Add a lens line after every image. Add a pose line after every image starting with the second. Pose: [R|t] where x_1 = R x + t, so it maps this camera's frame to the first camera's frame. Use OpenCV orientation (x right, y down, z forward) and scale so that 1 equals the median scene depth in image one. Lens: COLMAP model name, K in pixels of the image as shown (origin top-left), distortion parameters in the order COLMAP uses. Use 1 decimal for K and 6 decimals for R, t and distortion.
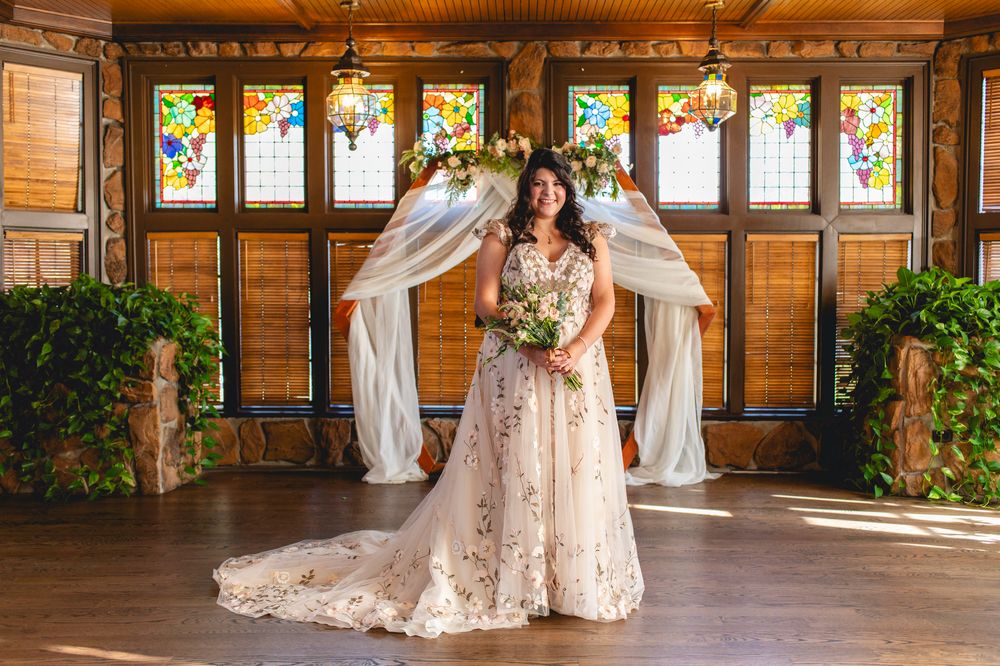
lens RADIAL K [[1032.1, 0, 503.4], [0, 1032.1, 329.4], [0, 0, 1]] dist [0.018202, 0.000000]
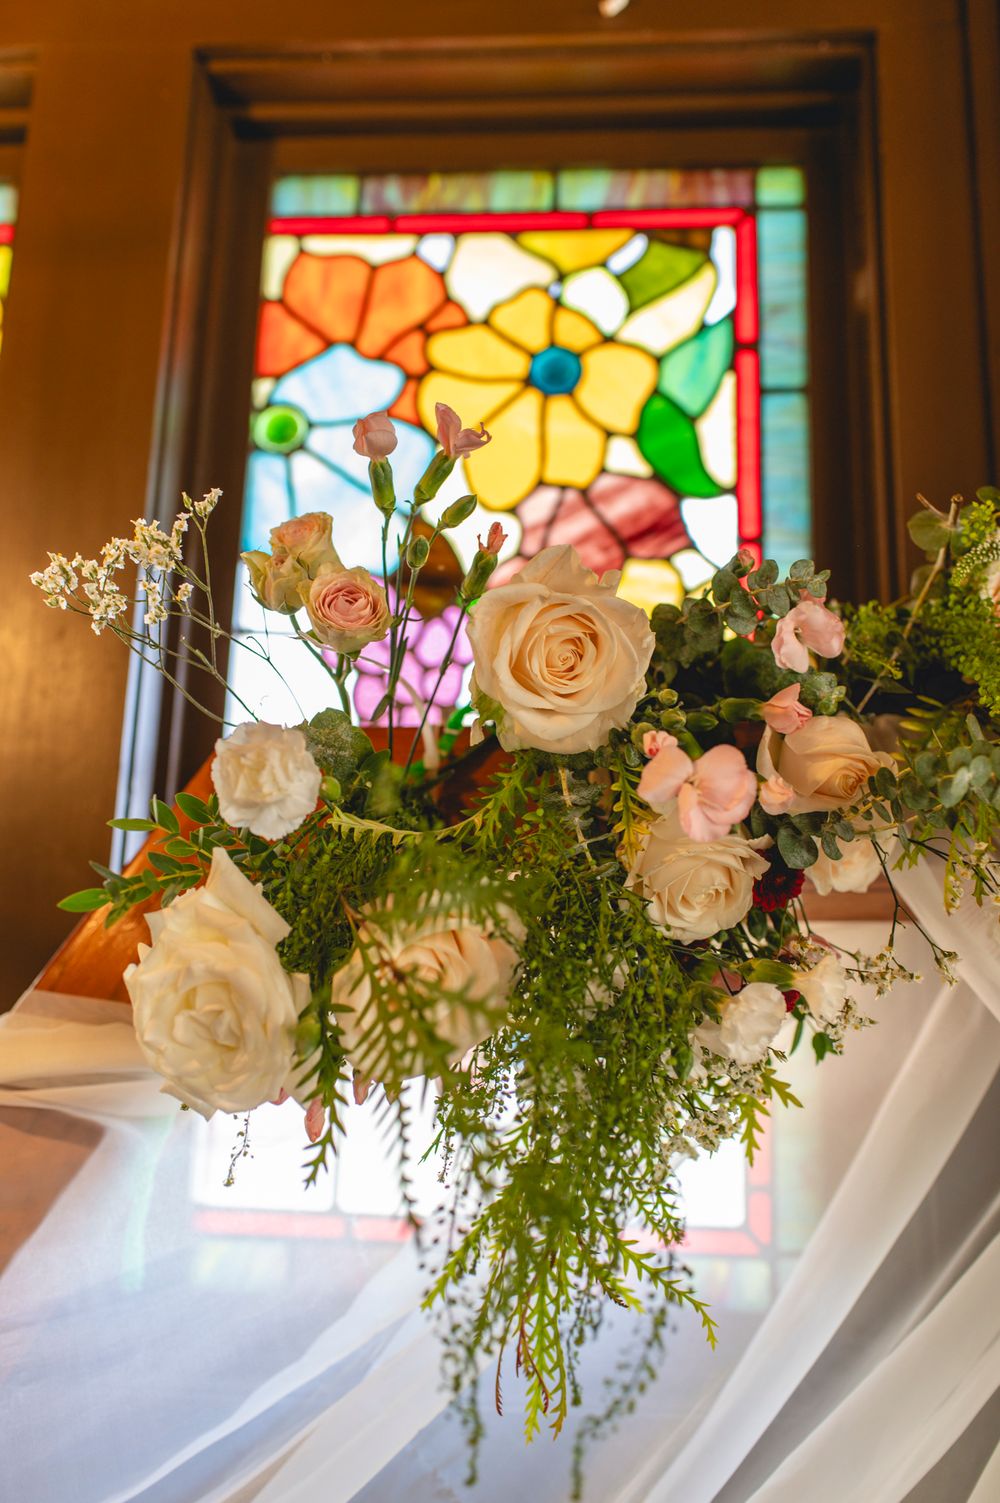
lens RADIAL K [[1551.3, 0, 508.0], [0, 1551.3, 752.0], [0, 0, 1]] dist [0.018202, 0.000000]
pose [[0.998358, 0.008510, -0.056649, -0.041171], [-0.026847, 0.943082, -0.331475, -0.120359], [0.050604, 0.332452, 0.941762, 0.868057]]
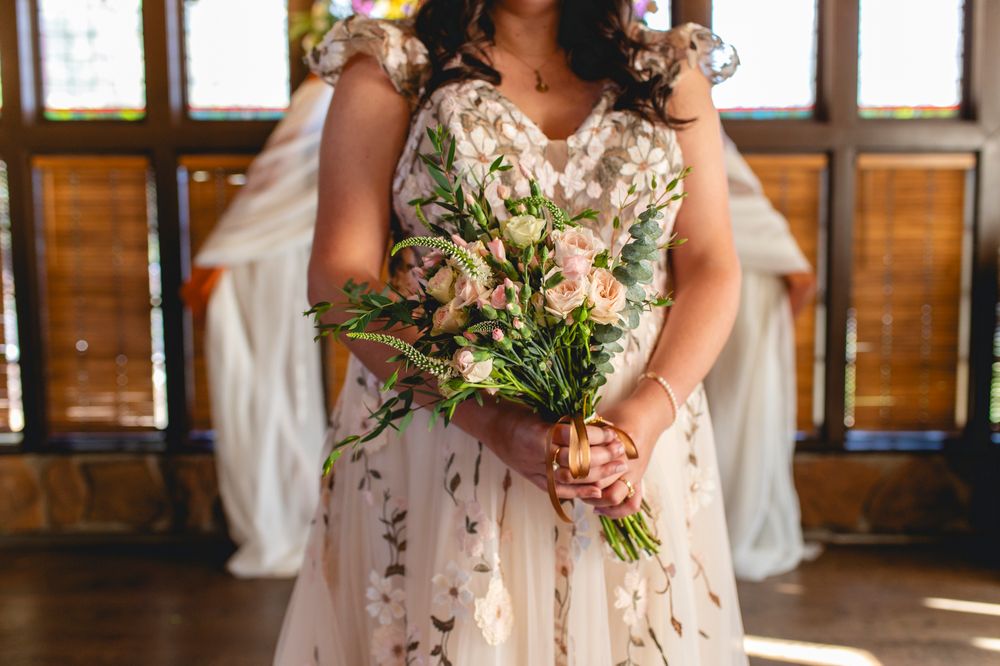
lens RADIAL K [[1019.6, 0, 497.1], [0, 1019.6, 319.4], [0, 0, 1]] dist [-0.009343, 0.000000]
pose [[0.999956, -0.006673, 0.006668, 0.015417], [0.006505, 0.999670, 0.024863, -0.010962], [-0.006831, -0.024819, 0.999669, 0.392769]]
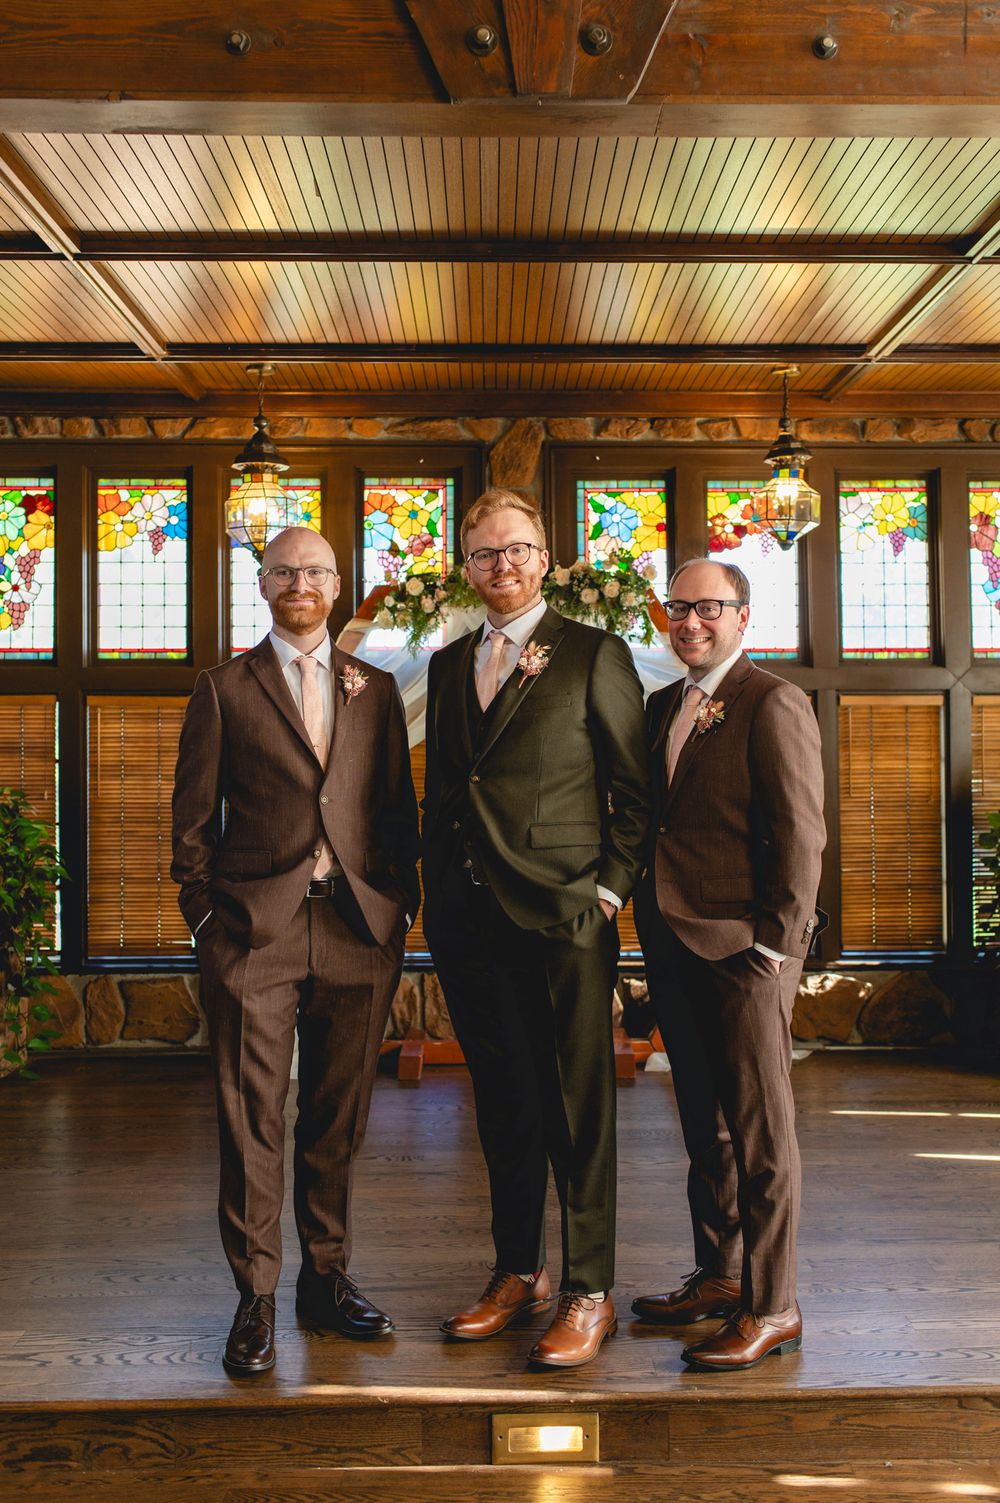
lens RADIAL K [[1551.3, 0, 542.4], [0, 1551.3, 725.2], [0, 0, 1]] dist [0.018202, 0.000000]
pose [[0.999172, -0.004575, 0.040431, -0.002454], [0.007388, 0.997541, -0.069696, -0.002395], [-0.040012, 0.069937, 0.996749, -0.014705]]
